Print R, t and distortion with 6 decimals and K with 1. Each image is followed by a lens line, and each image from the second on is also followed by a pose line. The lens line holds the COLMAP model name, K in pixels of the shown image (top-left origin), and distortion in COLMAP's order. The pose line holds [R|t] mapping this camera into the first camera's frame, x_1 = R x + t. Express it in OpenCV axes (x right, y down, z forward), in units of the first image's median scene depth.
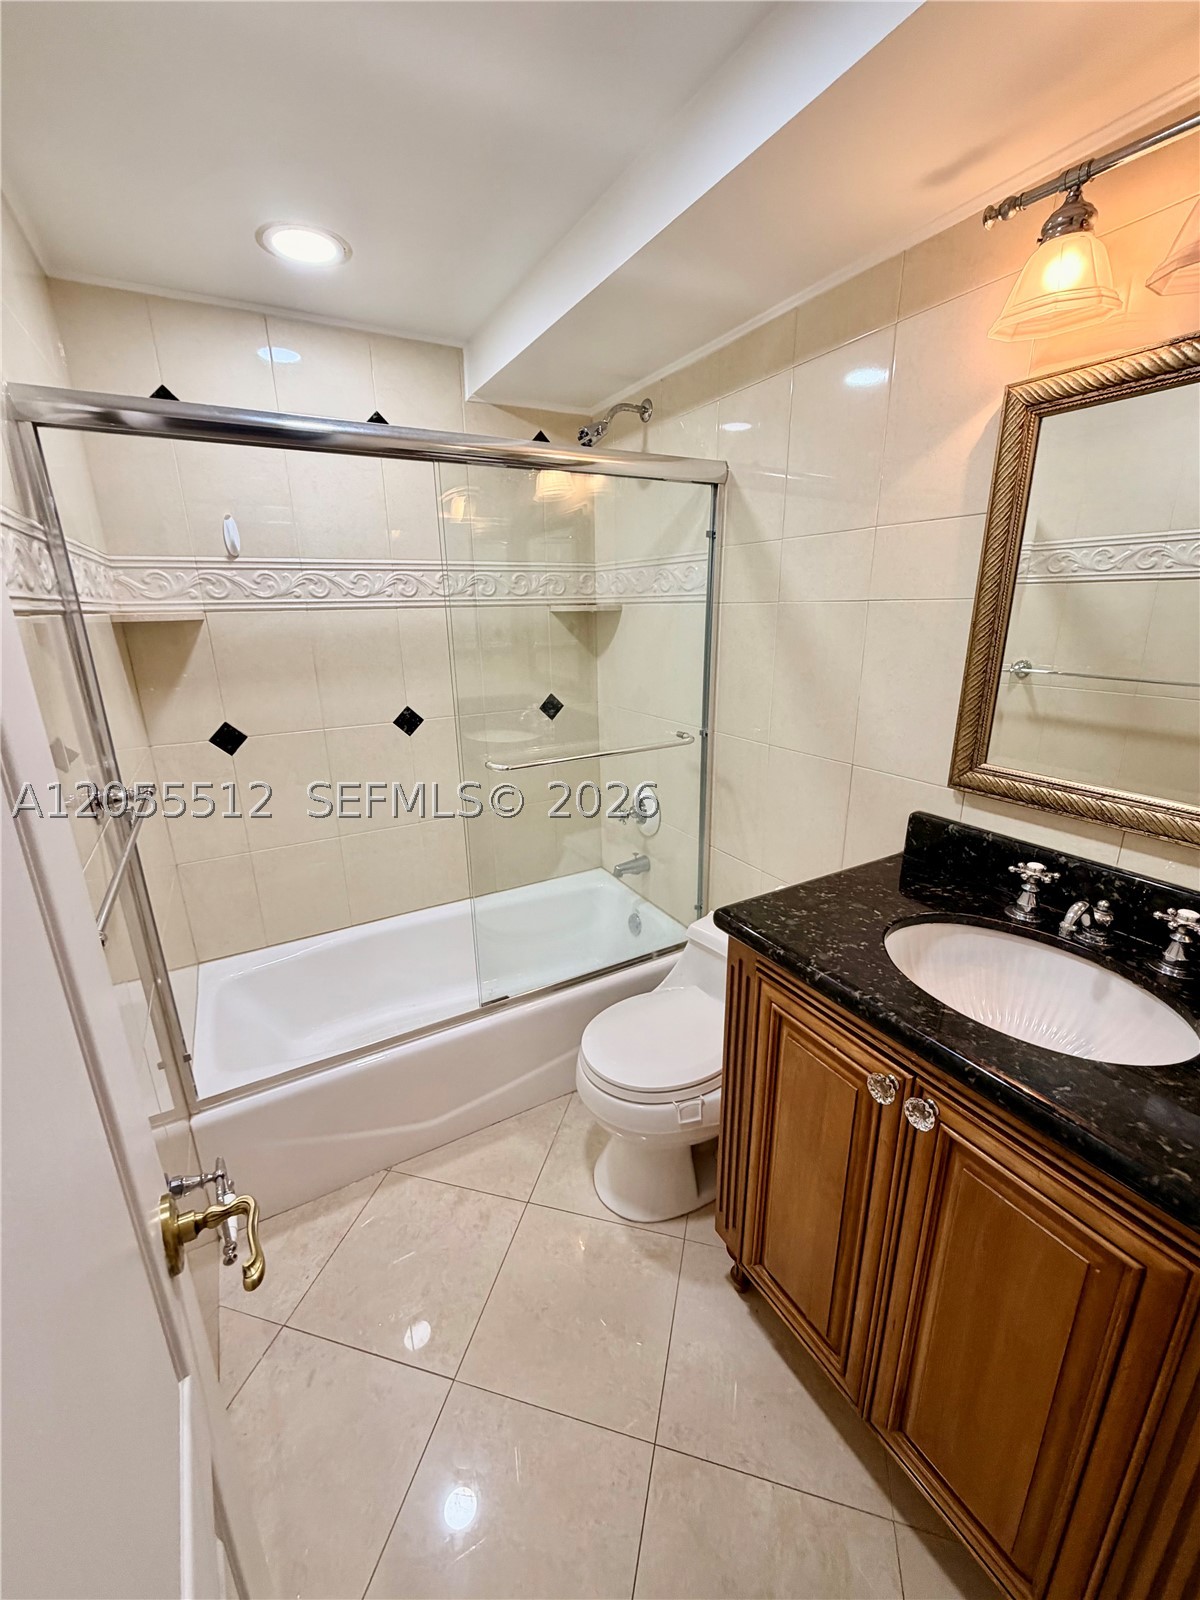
lens RADIAL K [[639.0, 0, 600.2], [0, 639.0, 798.1], [0, 0, 1]] dist [-0.002860, 0.000476]
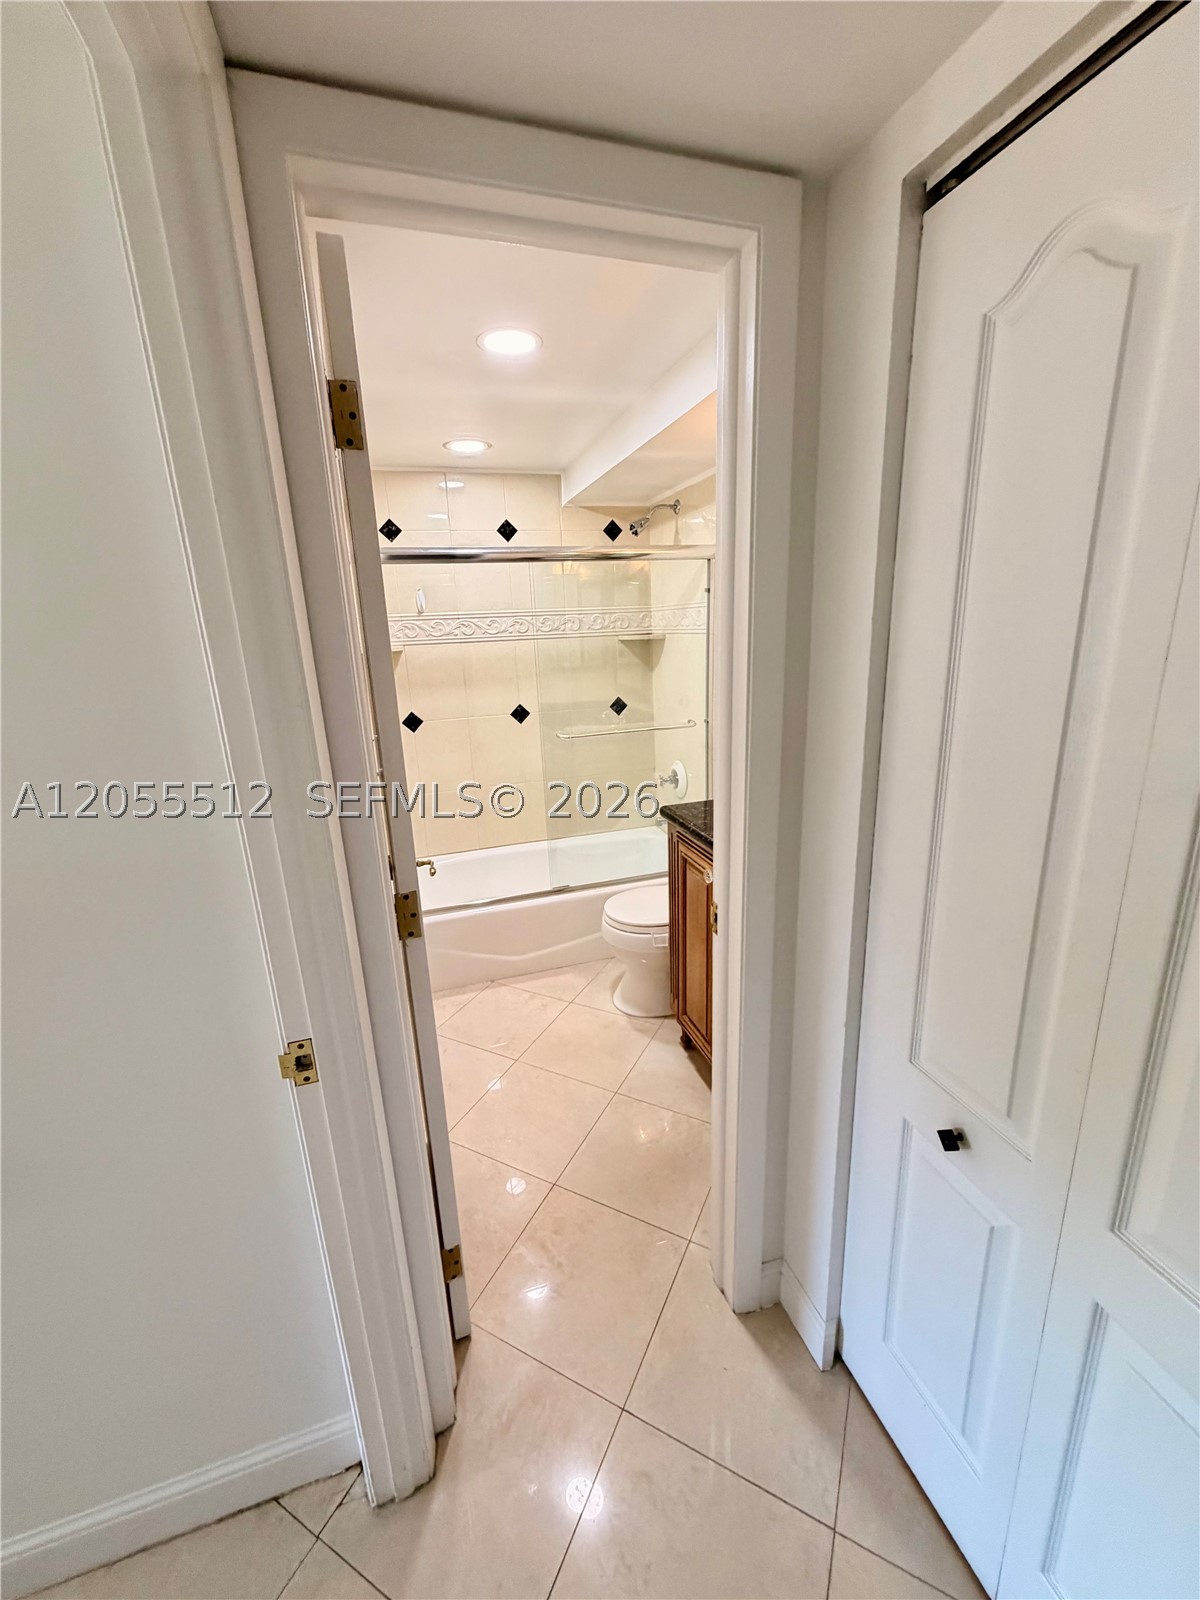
lens RADIAL K [[639.0, 0, 601.7], [0, 639.0, 797.1], [0, 0, 1]] dist [-0.002860, 0.000476]
pose [[0.977892, 0.031282, -0.206759, 0.233189], [-0.036664, 0.999080, -0.022249, 0.115581], [0.205872, 0.029338, 0.978139, -0.490838]]
